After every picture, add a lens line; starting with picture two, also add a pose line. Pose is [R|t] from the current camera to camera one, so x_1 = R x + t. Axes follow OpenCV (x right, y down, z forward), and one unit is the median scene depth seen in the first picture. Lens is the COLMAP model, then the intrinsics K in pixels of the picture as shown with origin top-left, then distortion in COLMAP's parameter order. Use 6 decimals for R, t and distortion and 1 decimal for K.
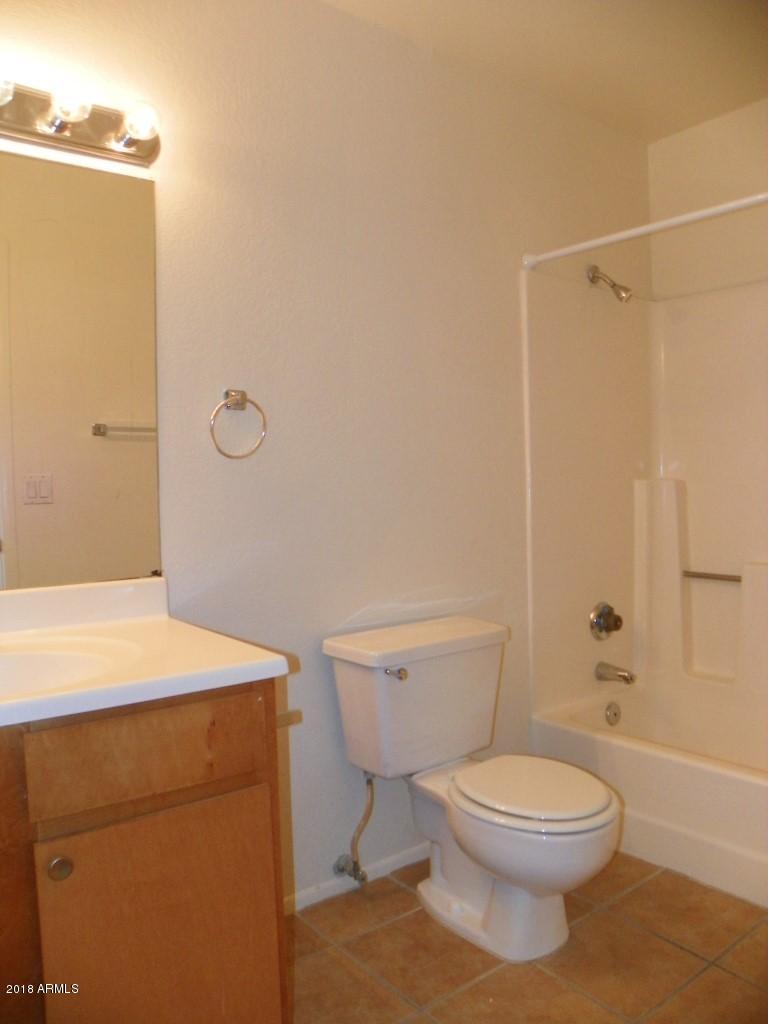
lens RADIAL K [[782.0, 0, 376.7], [0, 782.0, 509.0], [0, 0, 1]] dist [-0.145513, 0.081561]
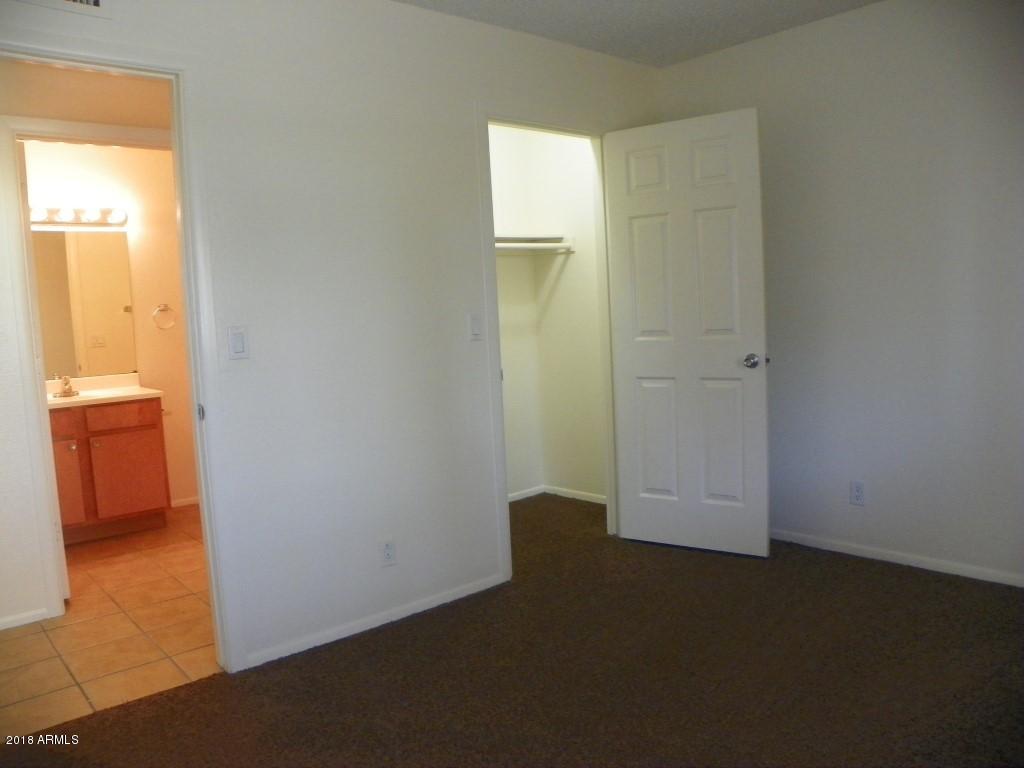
lens RADIAL K [[782.0, 0, 515.3], [0, 782.0, 375.2], [0, 0, 1]] dist [-0.145513, 0.081561]
pose [[0.997748, -0.031068, 0.059444, 0.951711], [0.027959, 0.998233, 0.052431, -0.010497], [-0.060968, -0.050651, 0.996854, -1.878430]]
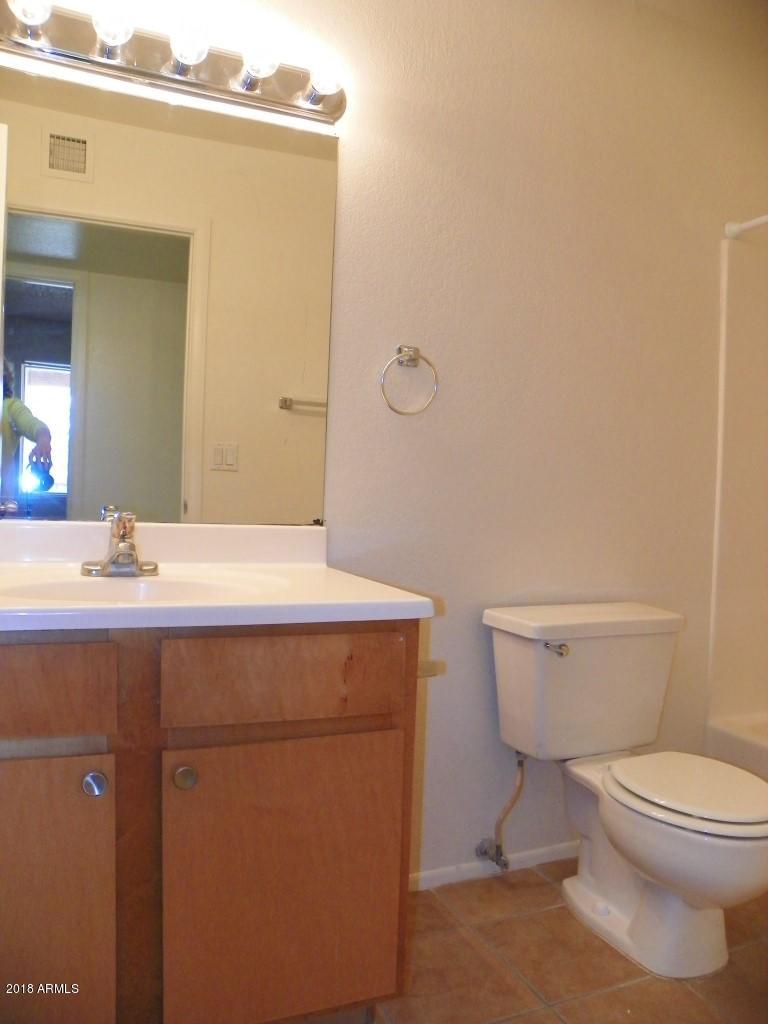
lens RADIAL K [[782.0, 0, 374.5], [0, 782.0, 510.7], [0, 0, 1]] dist [-0.145513, 0.081561]
pose [[0.967402, 0.060892, -0.245817, 0.033873], [-0.064536, 0.997892, -0.006785, 0.071103], [0.244885, 0.022427, 0.969293, 0.035714]]
